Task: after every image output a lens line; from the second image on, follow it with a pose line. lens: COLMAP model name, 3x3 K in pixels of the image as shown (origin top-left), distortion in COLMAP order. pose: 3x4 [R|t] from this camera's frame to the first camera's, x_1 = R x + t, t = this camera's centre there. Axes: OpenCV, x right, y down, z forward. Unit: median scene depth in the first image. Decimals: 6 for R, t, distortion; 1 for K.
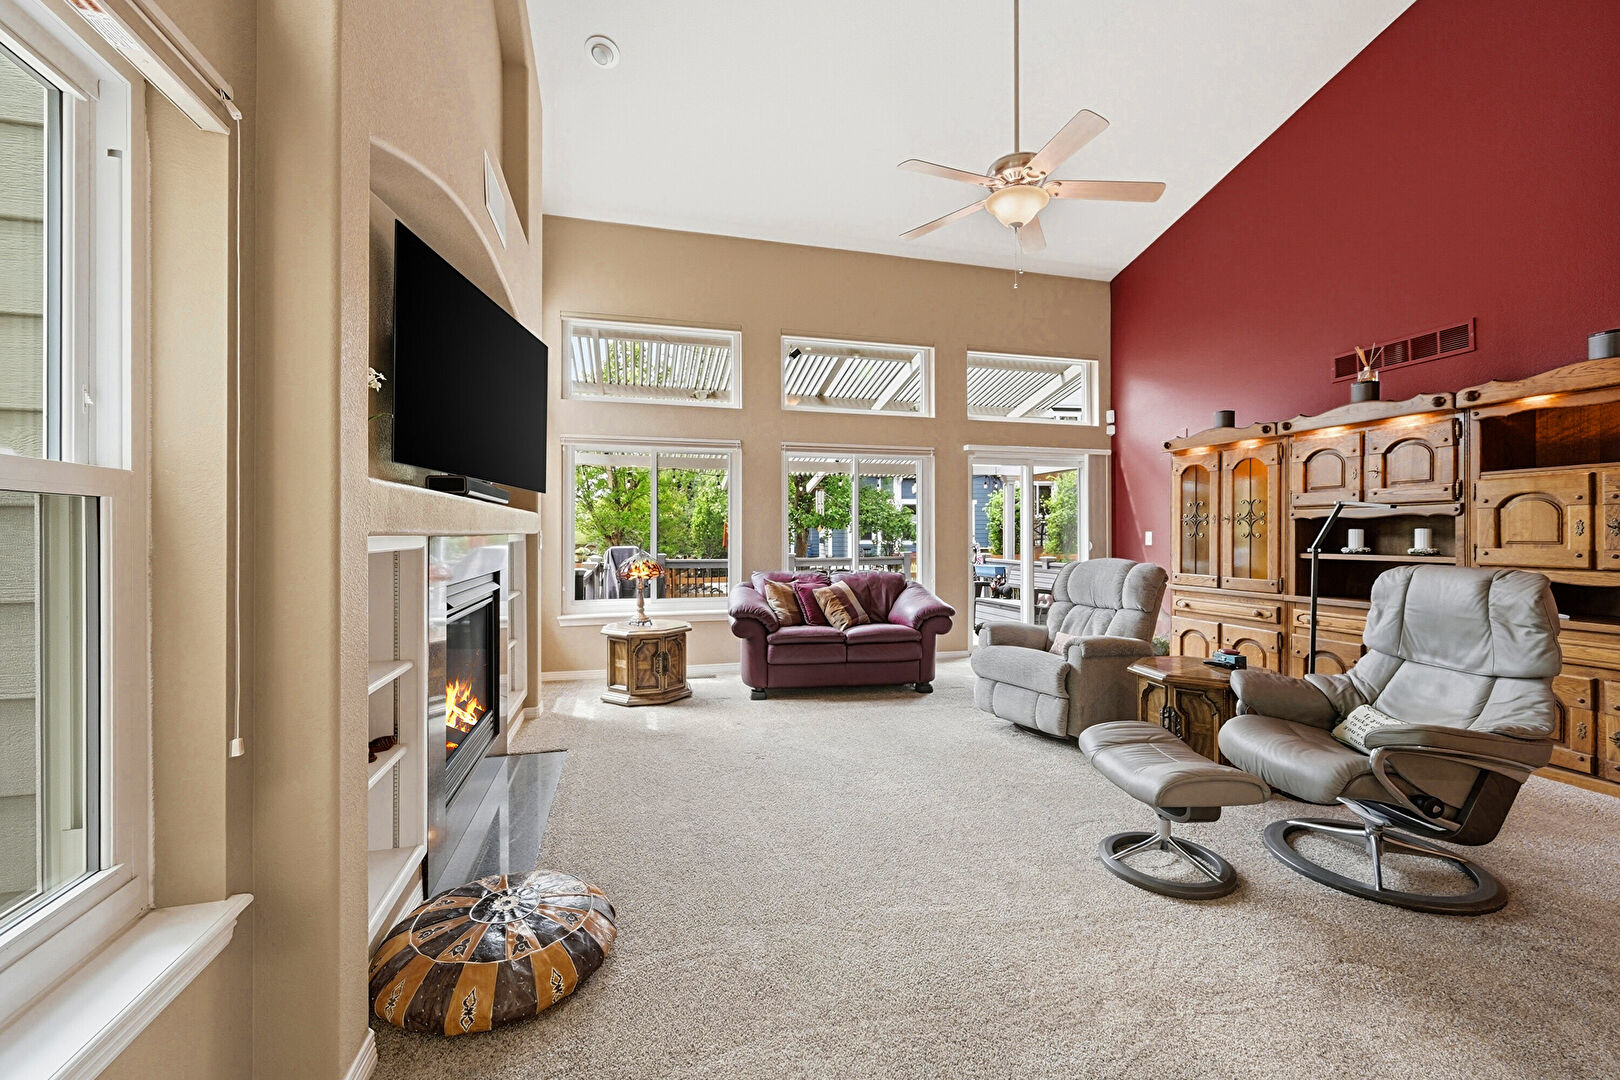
lens RADIAL K [[652.6, 0, 808.7], [0, 652.6, 534.9], [0, 0, 1]] dist [0.001569, 0.000162]
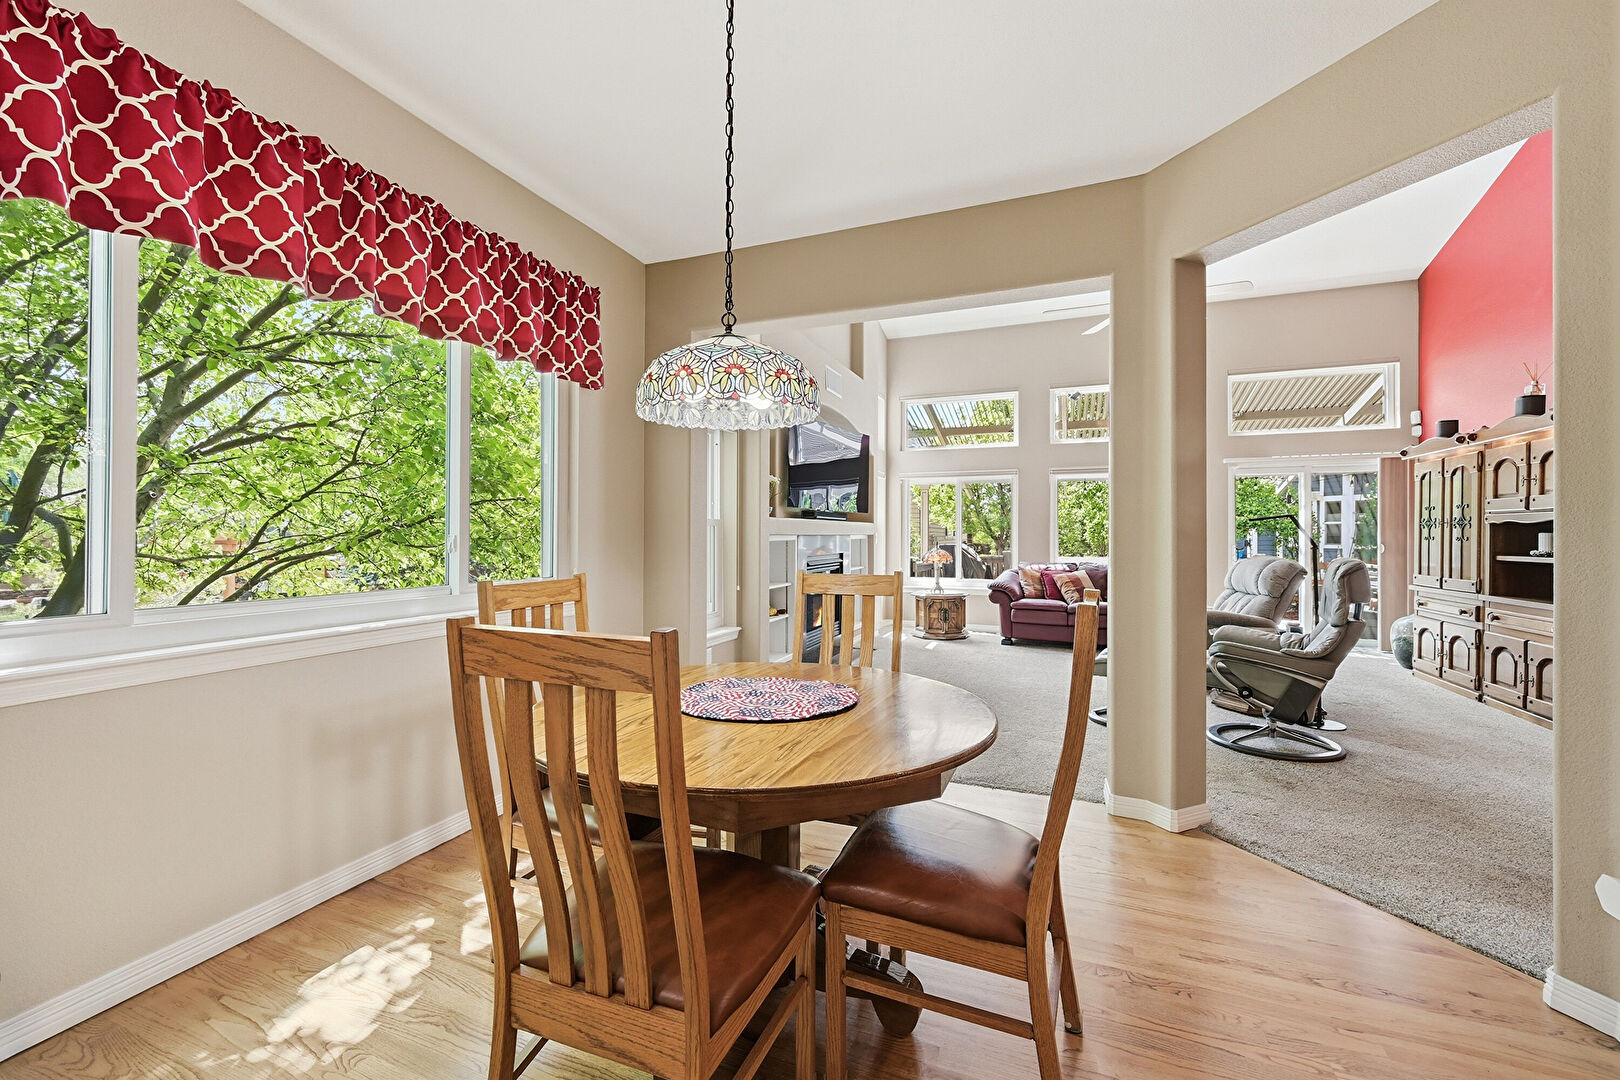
lens RADIAL K [[646.1, 0, 803.9], [0, 646.1, 538.9], [0, 0, 1]] dist [0.000588, 0.000247]
pose [[0.795400, 0.007495, -0.606038, 0.465291], [-0.004526, 0.999969, 0.006426, -0.000321], [0.606068, -0.002368, 0.795409, -0.479831]]
